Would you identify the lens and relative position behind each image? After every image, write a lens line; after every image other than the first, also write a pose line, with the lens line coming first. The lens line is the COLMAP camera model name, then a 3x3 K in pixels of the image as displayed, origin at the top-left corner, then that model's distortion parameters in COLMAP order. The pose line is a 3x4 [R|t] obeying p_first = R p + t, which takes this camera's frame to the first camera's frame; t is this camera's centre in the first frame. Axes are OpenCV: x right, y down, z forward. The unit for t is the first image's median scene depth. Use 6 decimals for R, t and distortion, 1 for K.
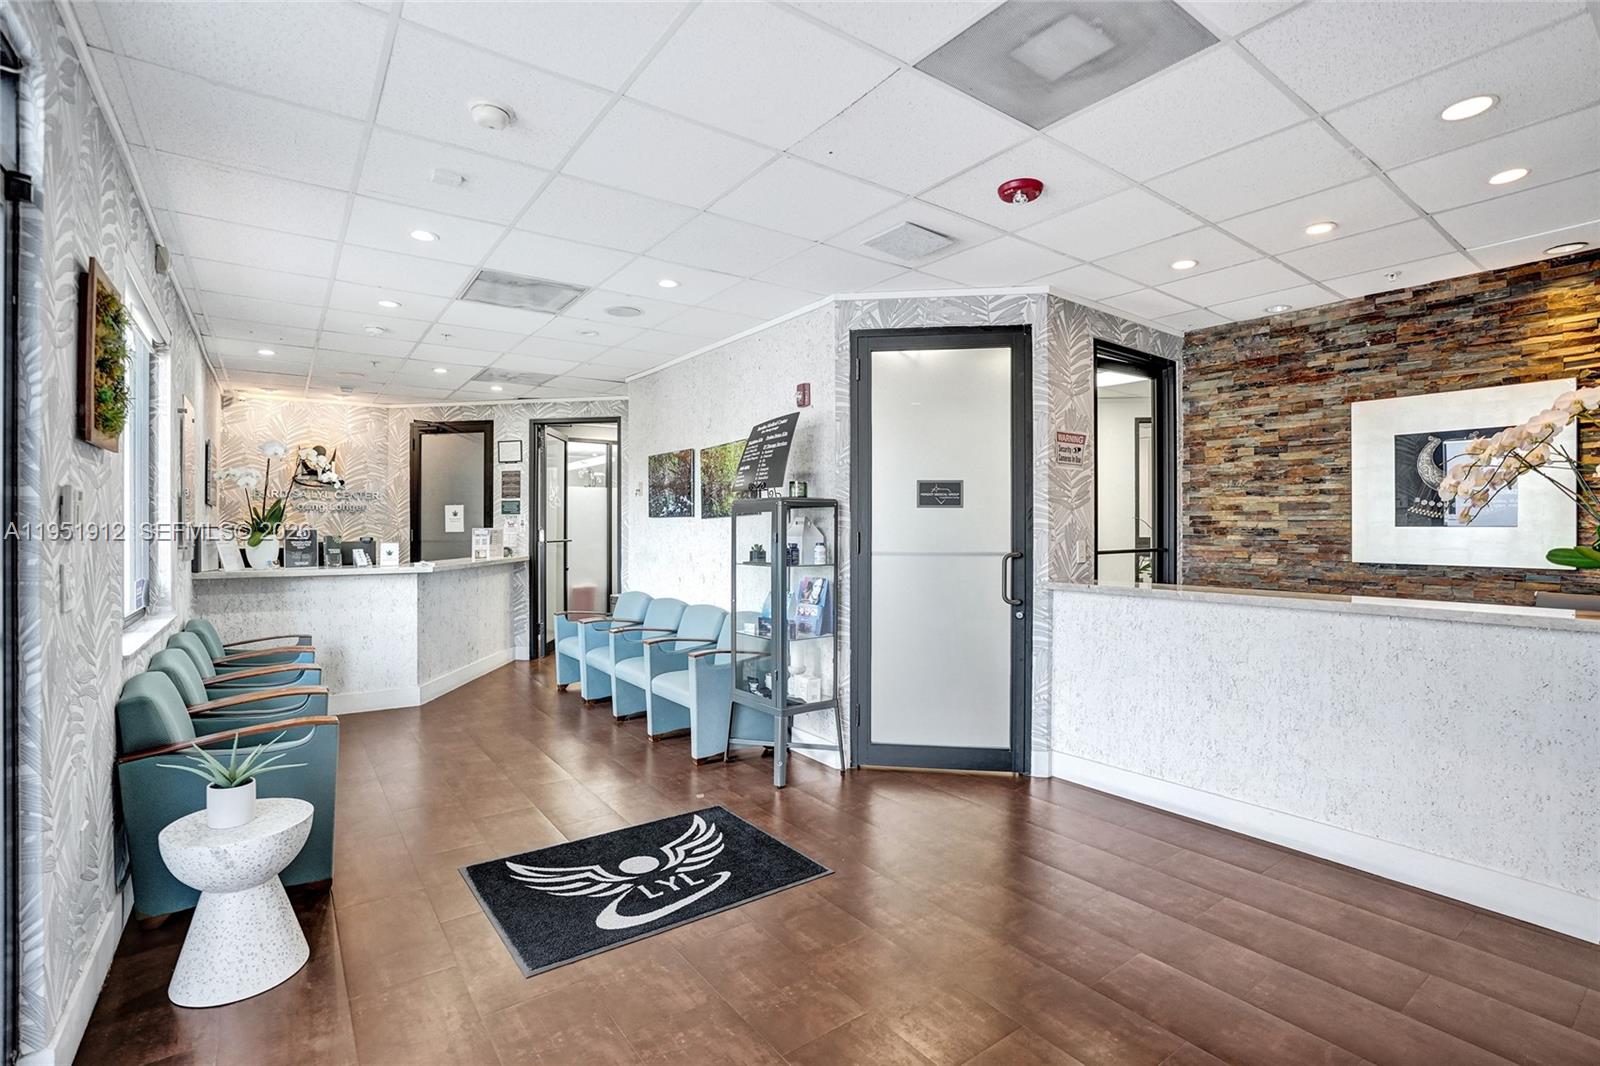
lens RADIAL K [[748.5, 0, 783.6], [0, 748.5, 527.2], [0, 0, 1]] dist [-0.032440, 0.005397]
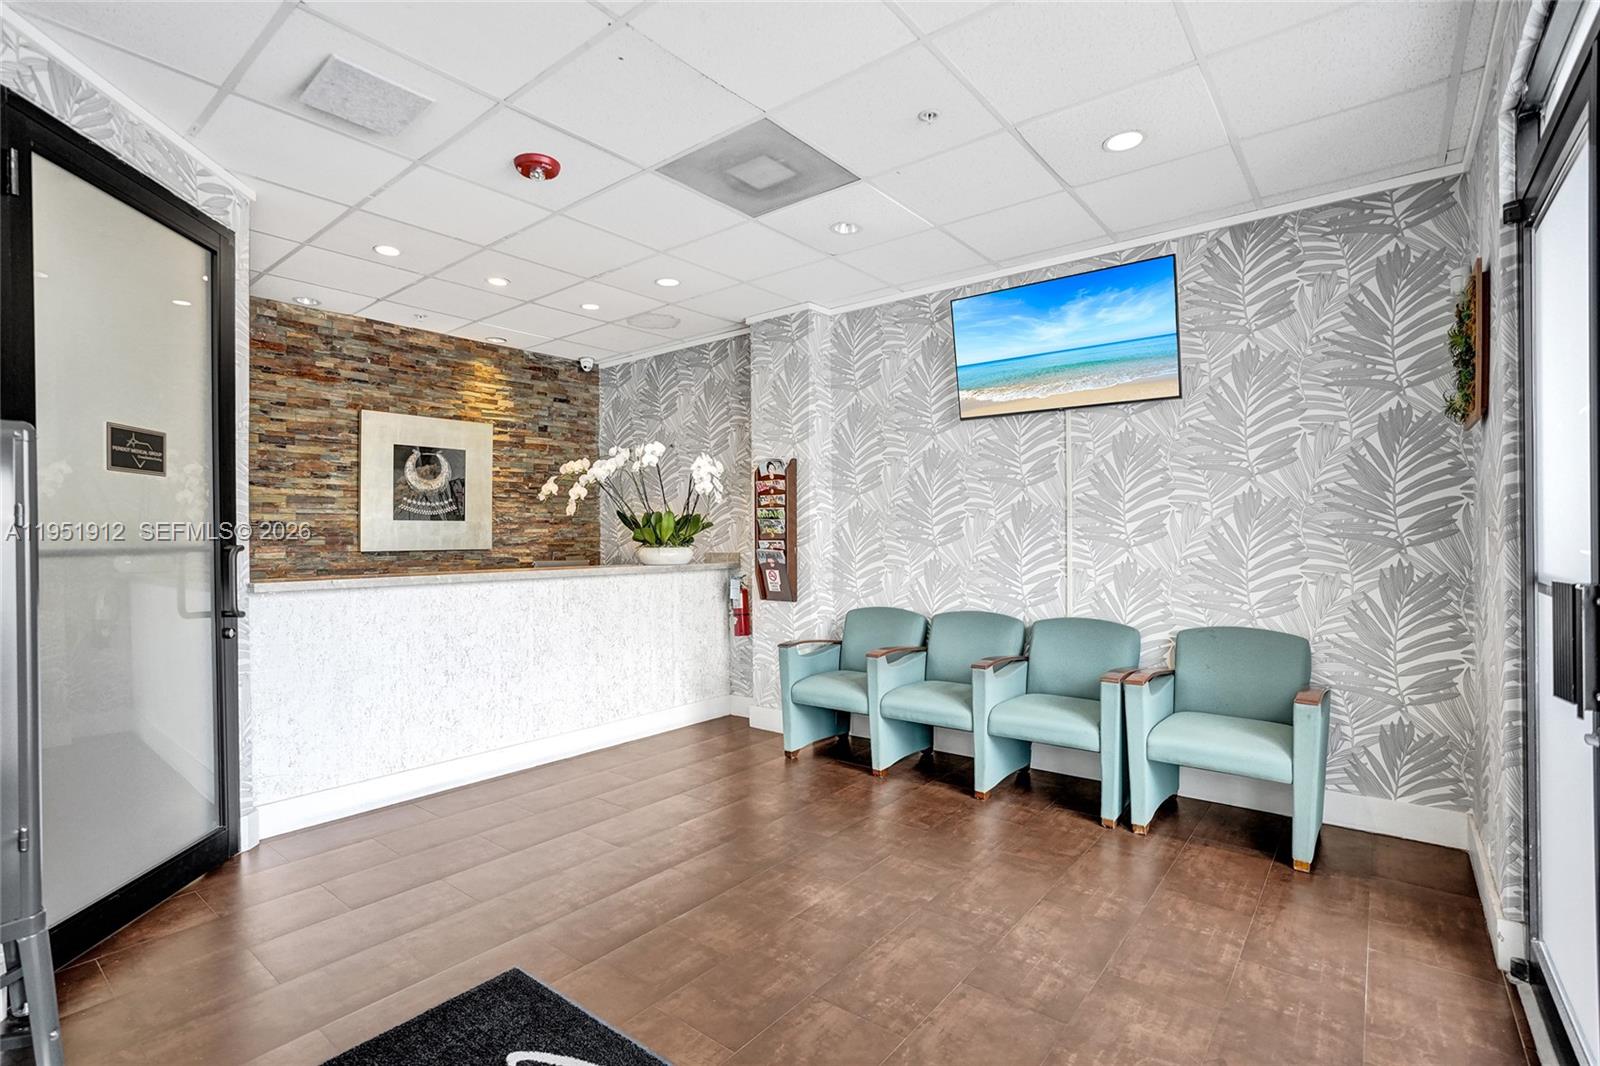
lens RADIAL K [[748.5, 0, 828.0], [0, 748.5, 532.9], [0, 0, 1]] dist [-0.032440, 0.005397]
pose [[-0.295732, 0.004409, 0.955261, -0.496968], [0.007984, 0.999966, -0.002144, 0.026269], [-0.955238, 0.006992, -0.295757, 0.627377]]
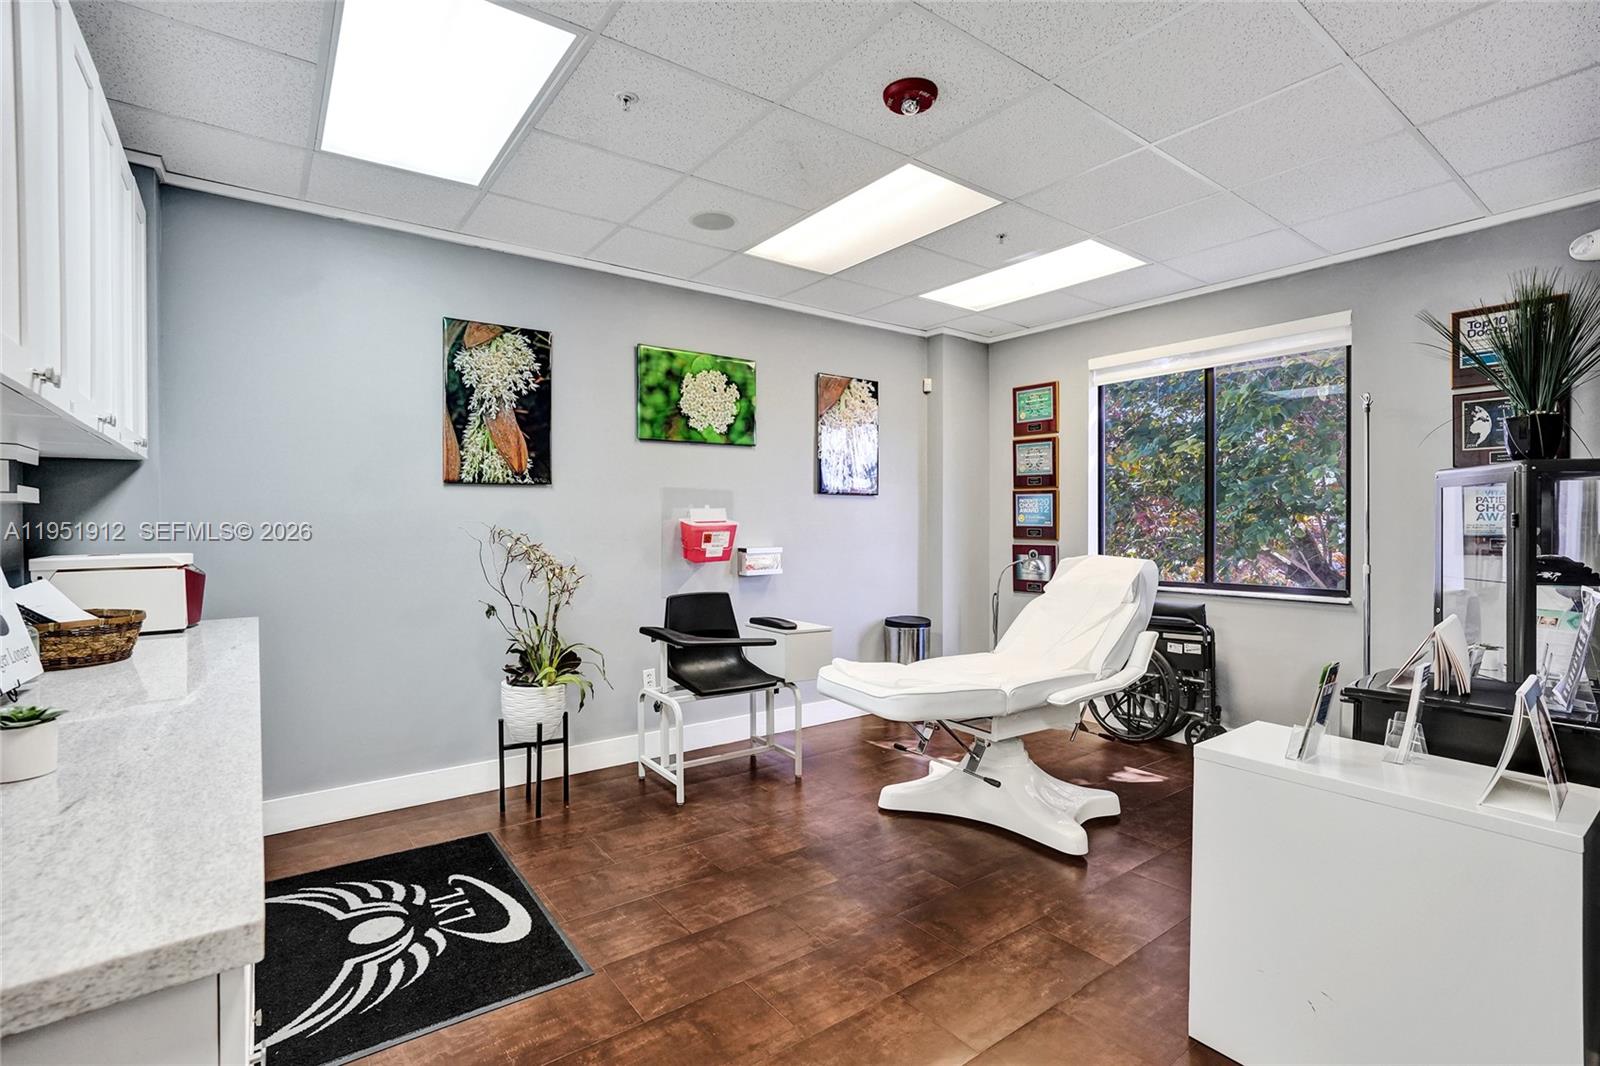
lens RADIAL K [[748.5, 0, 803.1], [0, 748.5, 532.3], [0, 0, 1]] dist [-0.032440, 0.005397]
pose [[-0.009345, -0.006707, 0.999934, -0.672801], [0.014319, 0.999874, 0.006840, 0.029366], [-0.999854, 0.014382, -0.009247, 0.390497]]
